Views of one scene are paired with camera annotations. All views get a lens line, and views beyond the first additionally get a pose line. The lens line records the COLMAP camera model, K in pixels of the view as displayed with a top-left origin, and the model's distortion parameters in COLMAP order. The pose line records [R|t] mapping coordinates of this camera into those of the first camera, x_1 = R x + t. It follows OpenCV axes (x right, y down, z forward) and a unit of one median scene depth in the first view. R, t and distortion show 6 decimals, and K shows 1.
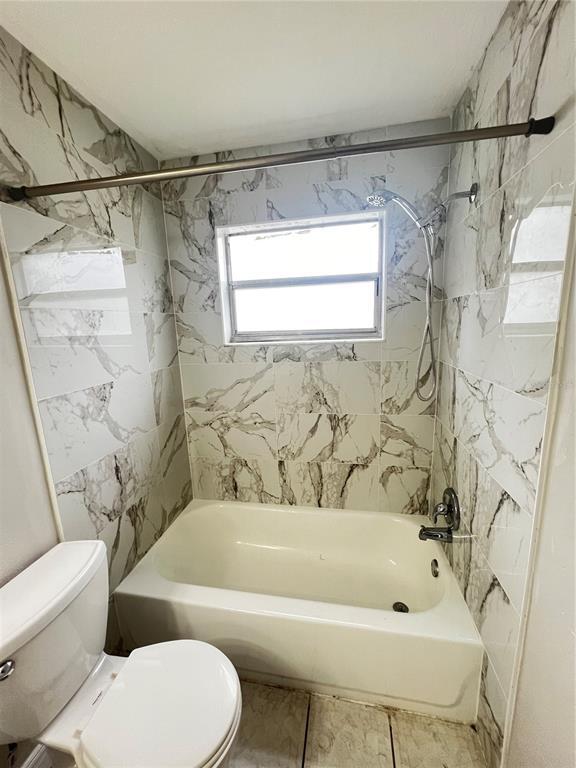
lens RADIAL K [[308.8, 0, 290.1], [0, 308.8, 383.0], [0, 0, 1]] dist [0.000349, -0.000132]
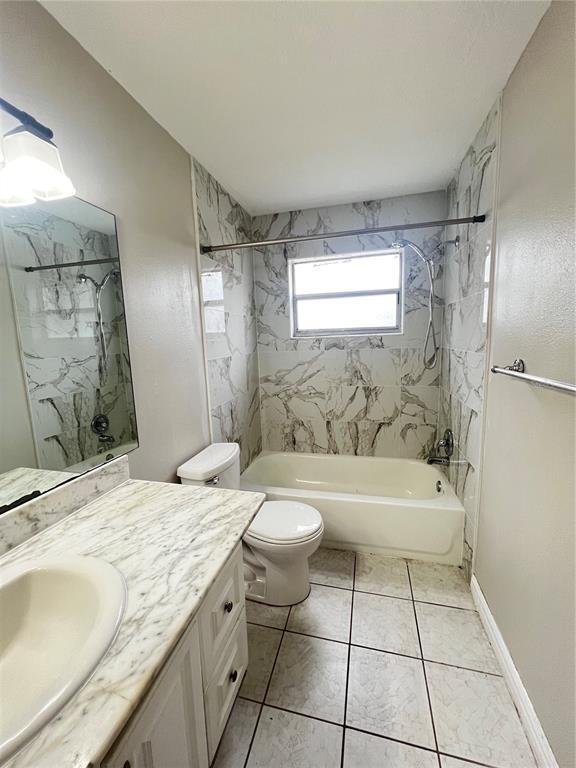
lens RADIAL K [[308.8, 0, 290.1], [0, 308.8, 383.0], [0, 0, 1]] dist [0.000349, -0.000132]
pose [[0.998217, 0.010815, -0.058694, -0.133257], [-0.013356, 0.998983, -0.043073, 0.154817], [0.058168, 0.043781, 0.997346, -0.451702]]
